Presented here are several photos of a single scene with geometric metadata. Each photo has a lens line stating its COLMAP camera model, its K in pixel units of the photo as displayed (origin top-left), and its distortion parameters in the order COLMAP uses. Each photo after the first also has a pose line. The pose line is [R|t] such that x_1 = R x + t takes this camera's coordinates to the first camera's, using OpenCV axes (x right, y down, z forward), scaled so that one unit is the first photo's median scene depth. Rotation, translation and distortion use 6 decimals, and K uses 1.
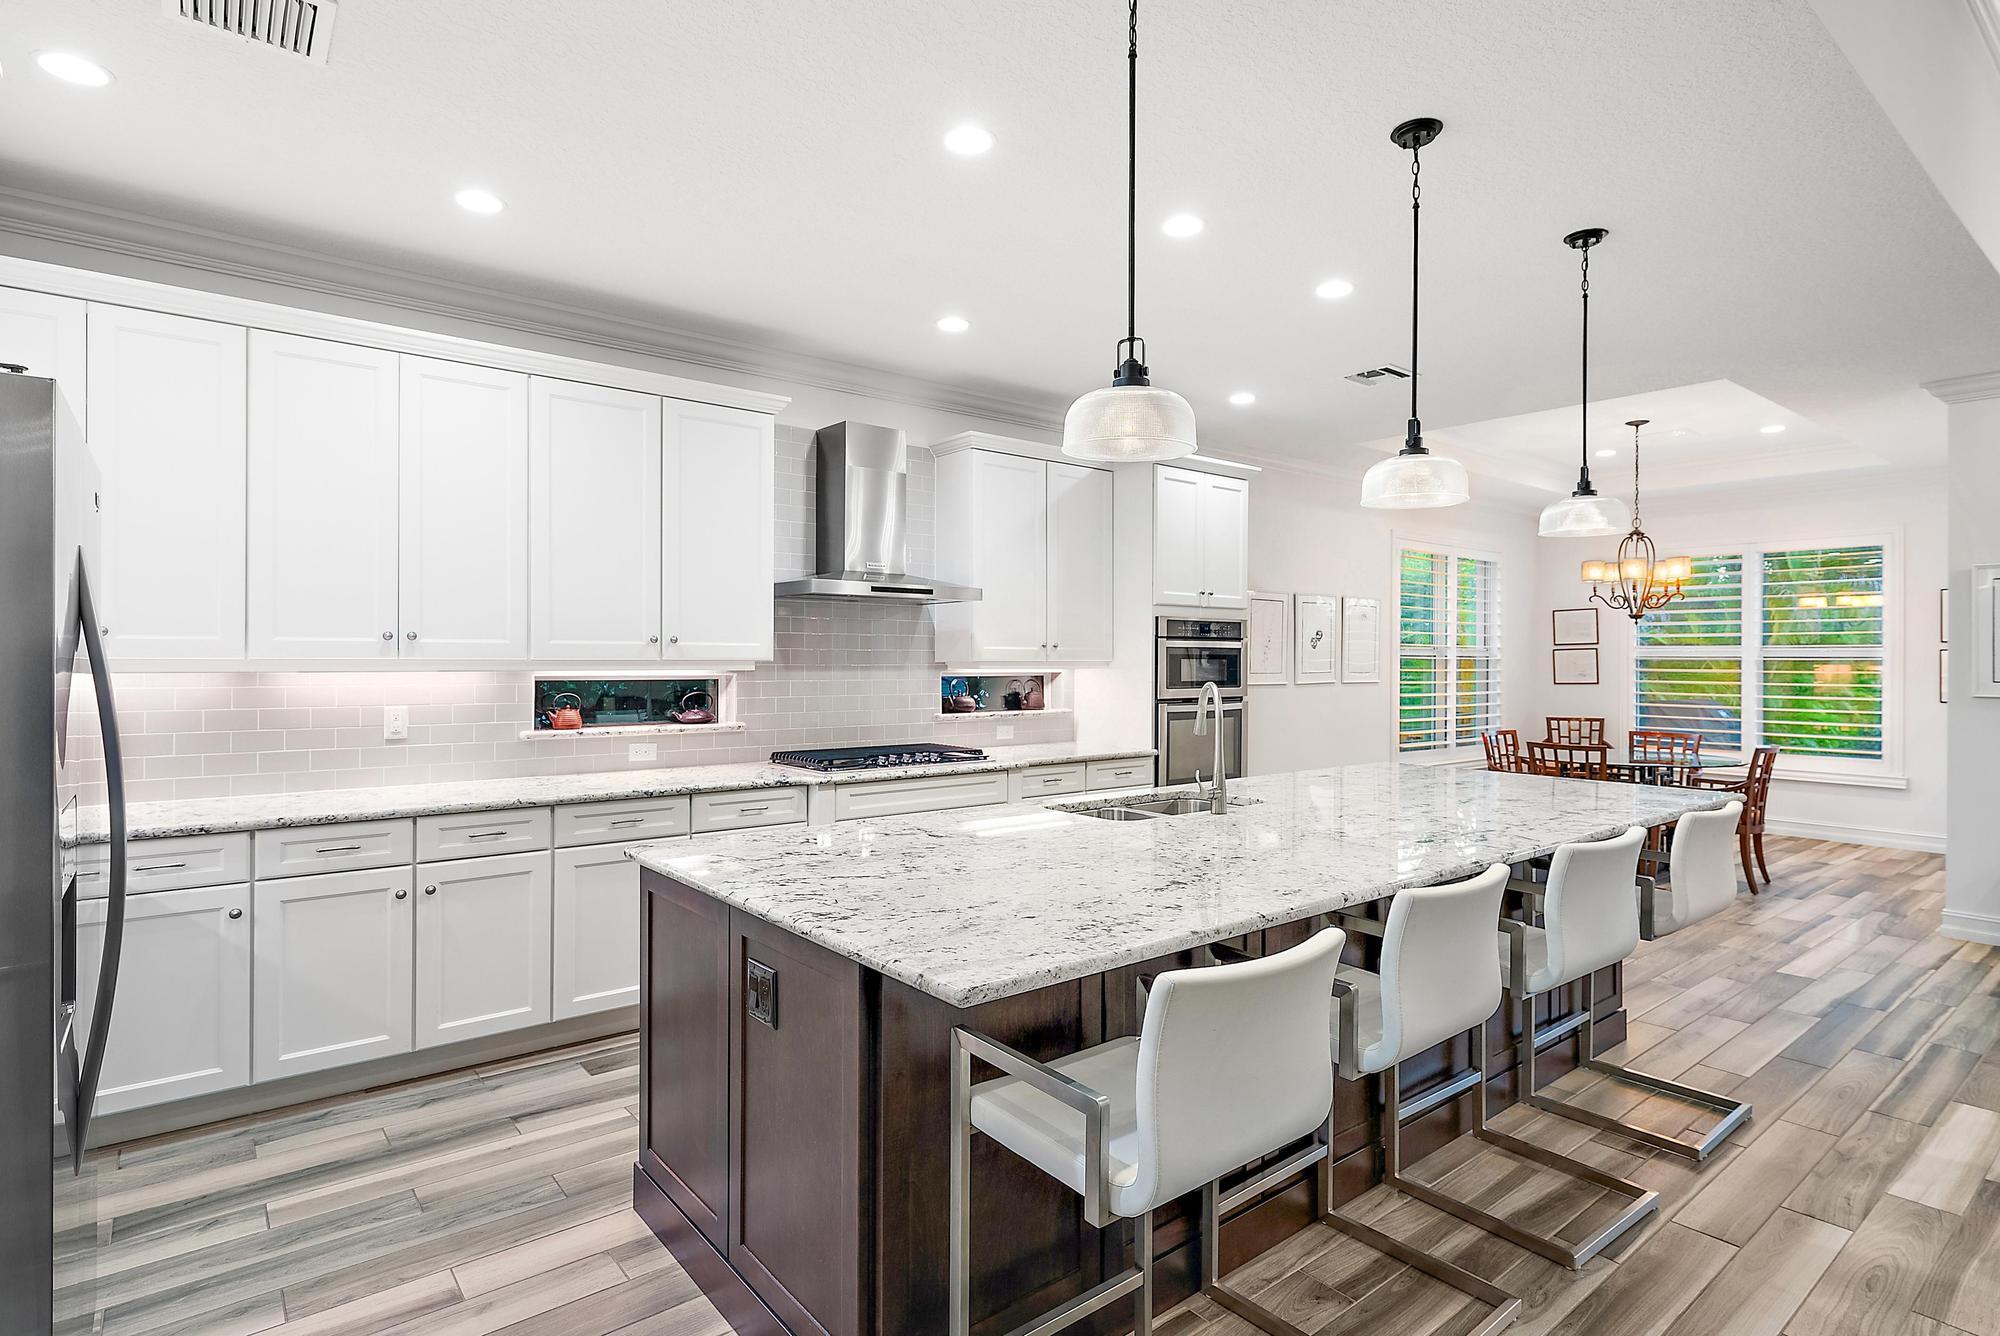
lens RADIAL K [[1019.7, 0, 991.0], [0, 1019.7, 668.0], [0, 0, 1]] dist [0.000791, -0.000374]
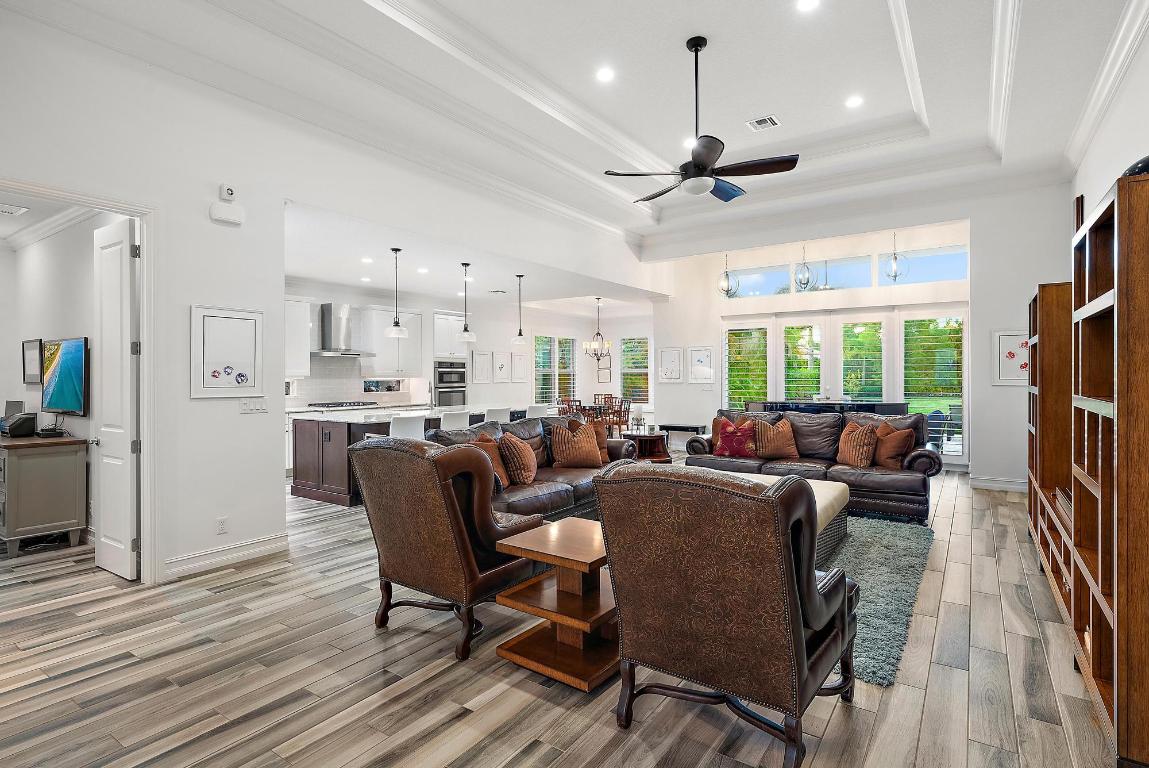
lens RADIAL K [[585.8, 0, 573.7], [0, 585.8, 374.7], [0, 0, 1]] dist [0.000791, -0.000374]
pose [[0.958960, -0.007872, 0.283433, 0.056955], [0.010476, 0.999916, -0.007674, 0.010233], [-0.283349, 0.010328, 0.958961, -0.860195]]
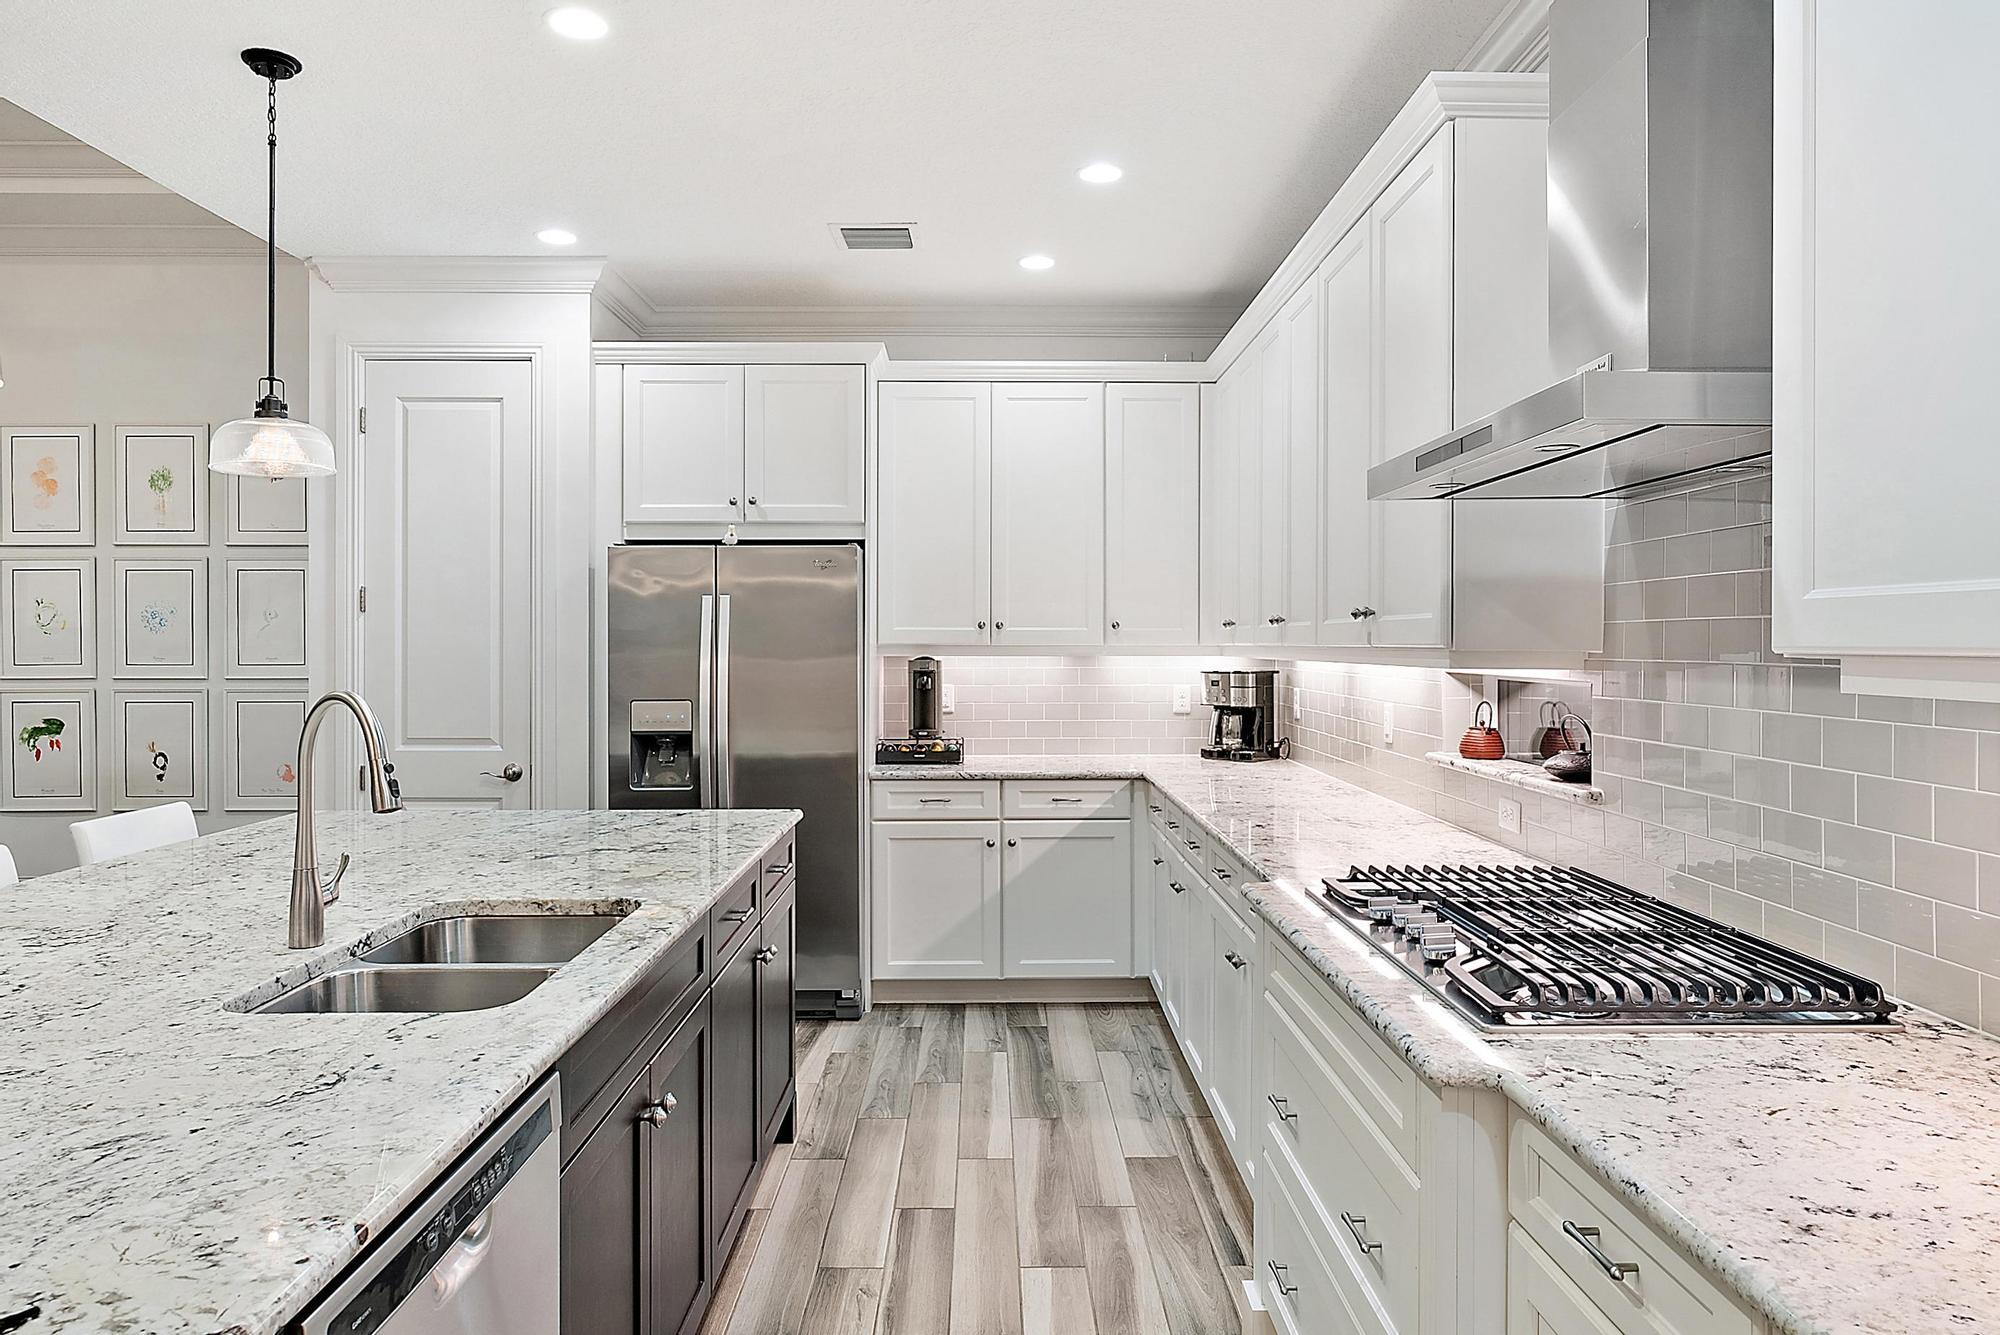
lens RADIAL K [[1243.0, 0, 994.6], [0, 1243.0, 653.9], [0, 0, 1]] dist [-0.003169, 0.005571]
pose [[-0.605972, 0.001872, -0.795484, 0.278064], [-0.009561, 0.999908, 0.009636, -0.006342], [0.795428, 0.013445, -0.605898, 0.916050]]
